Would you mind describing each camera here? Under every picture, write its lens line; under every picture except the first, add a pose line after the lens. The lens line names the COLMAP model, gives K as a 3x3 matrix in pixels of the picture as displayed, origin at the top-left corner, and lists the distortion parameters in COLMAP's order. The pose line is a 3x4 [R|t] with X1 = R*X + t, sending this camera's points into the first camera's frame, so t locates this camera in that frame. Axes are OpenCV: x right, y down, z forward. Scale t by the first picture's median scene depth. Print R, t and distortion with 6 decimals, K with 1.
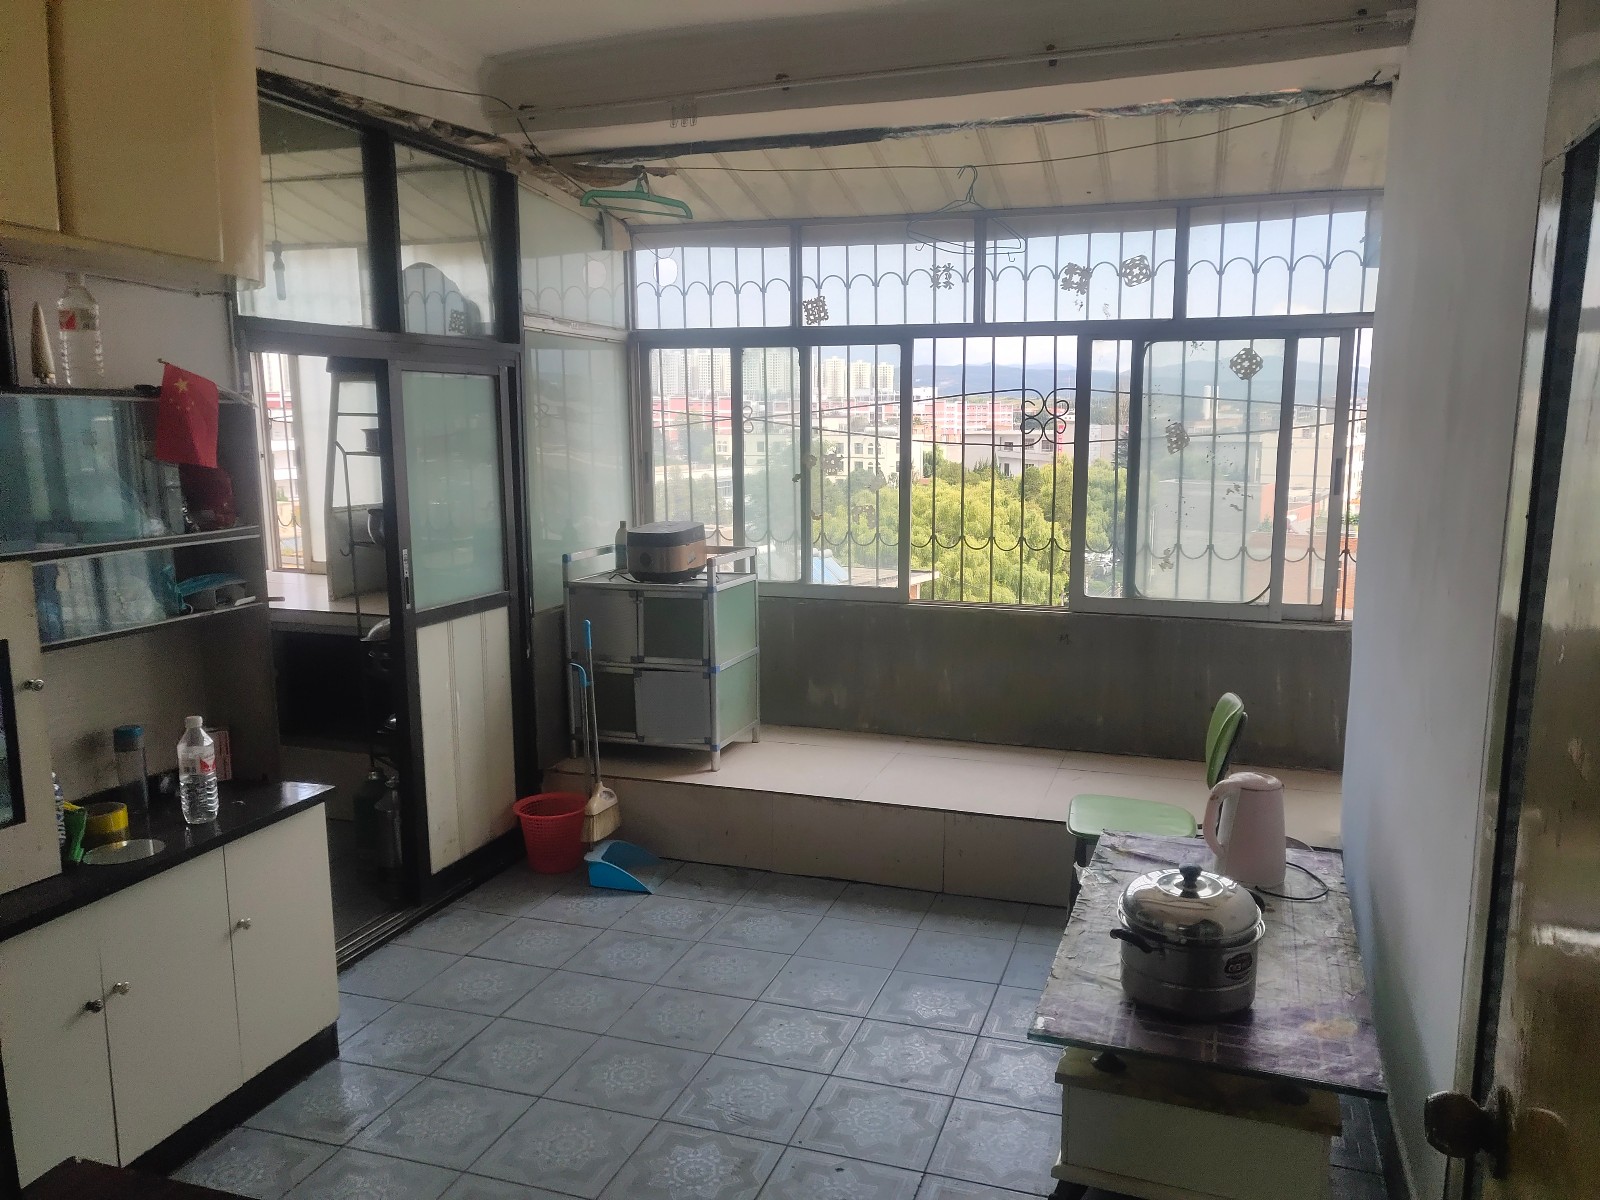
lens RADIAL K [[1203.4, 0, 805.2], [0, 1203.4, 615.8], [0, 0, 1]] dist [-0.042449, 0.091659]
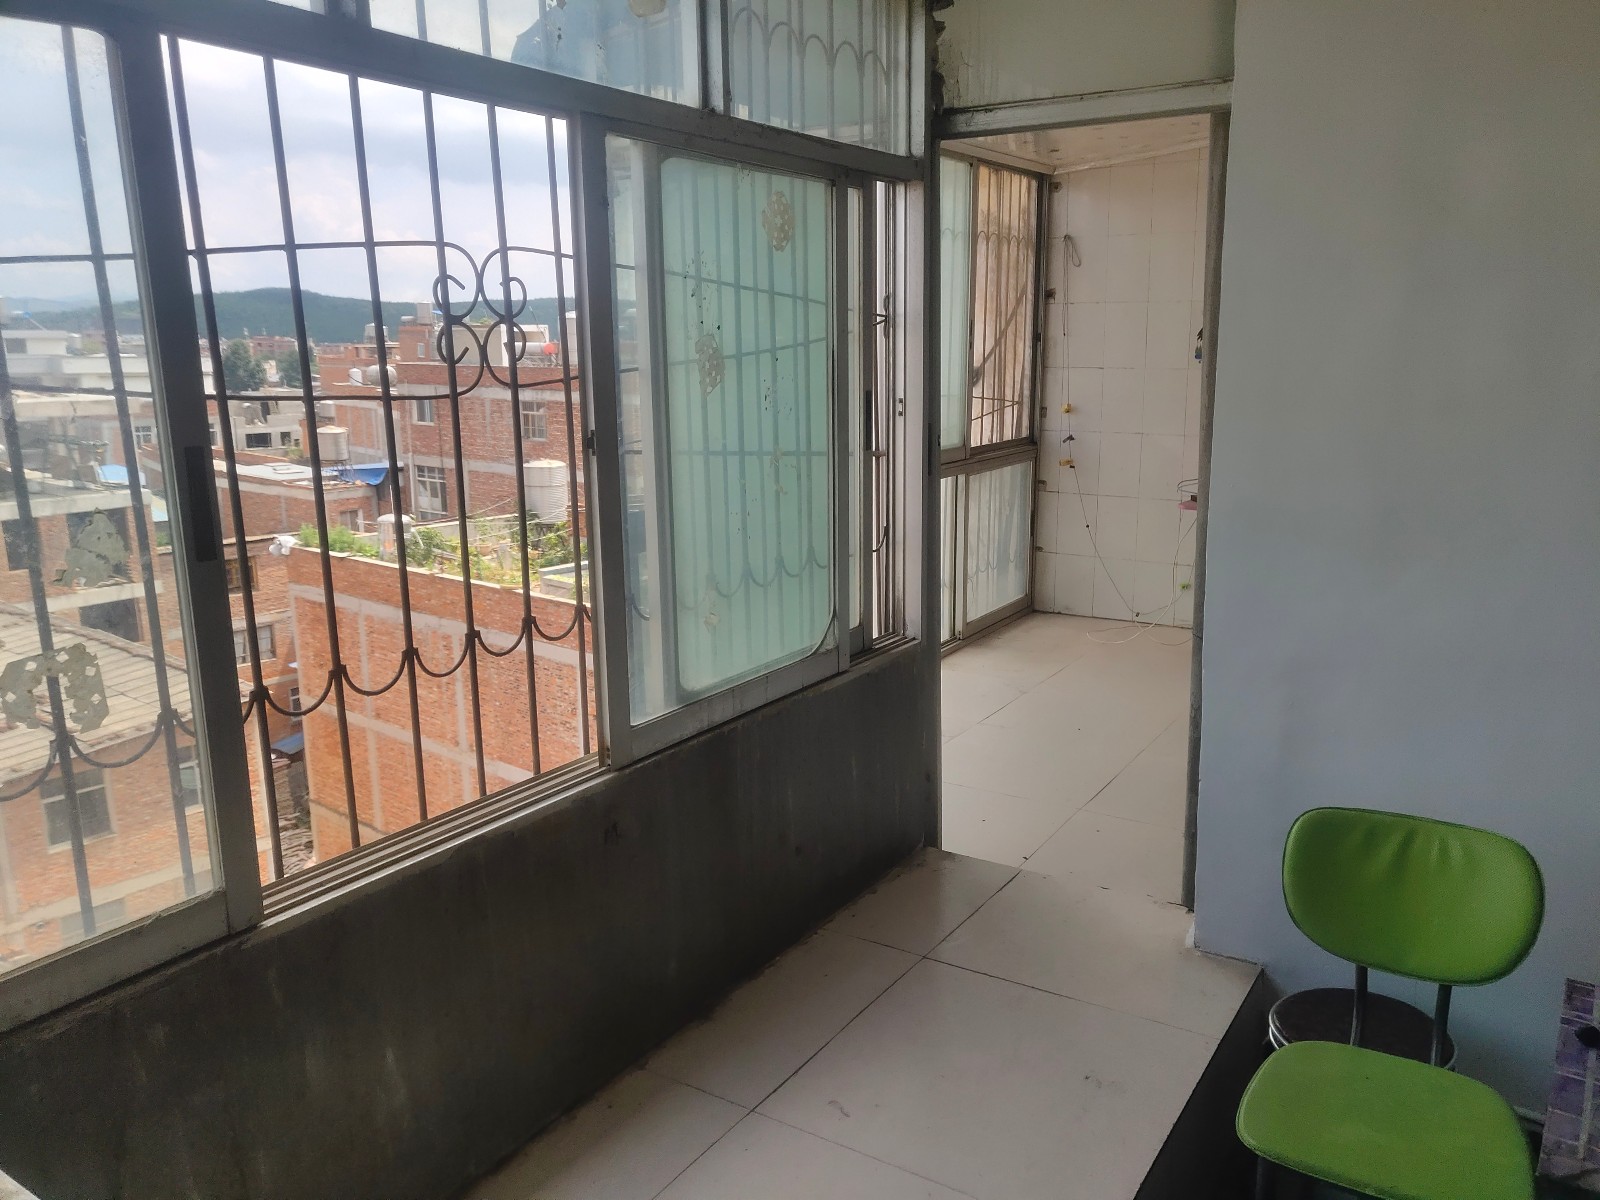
lens RADIAL K [[1203.4, 0, 805.2], [0, 1203.4, 615.8], [0, 0, 1]] dist [-0.042449, 0.091659]
pose [[0.267717, -0.207816, 0.940819, -0.157745], [0.158889, 0.972616, 0.169627, -0.120670], [-0.950306, 0.104074, 0.293405, 0.797720]]
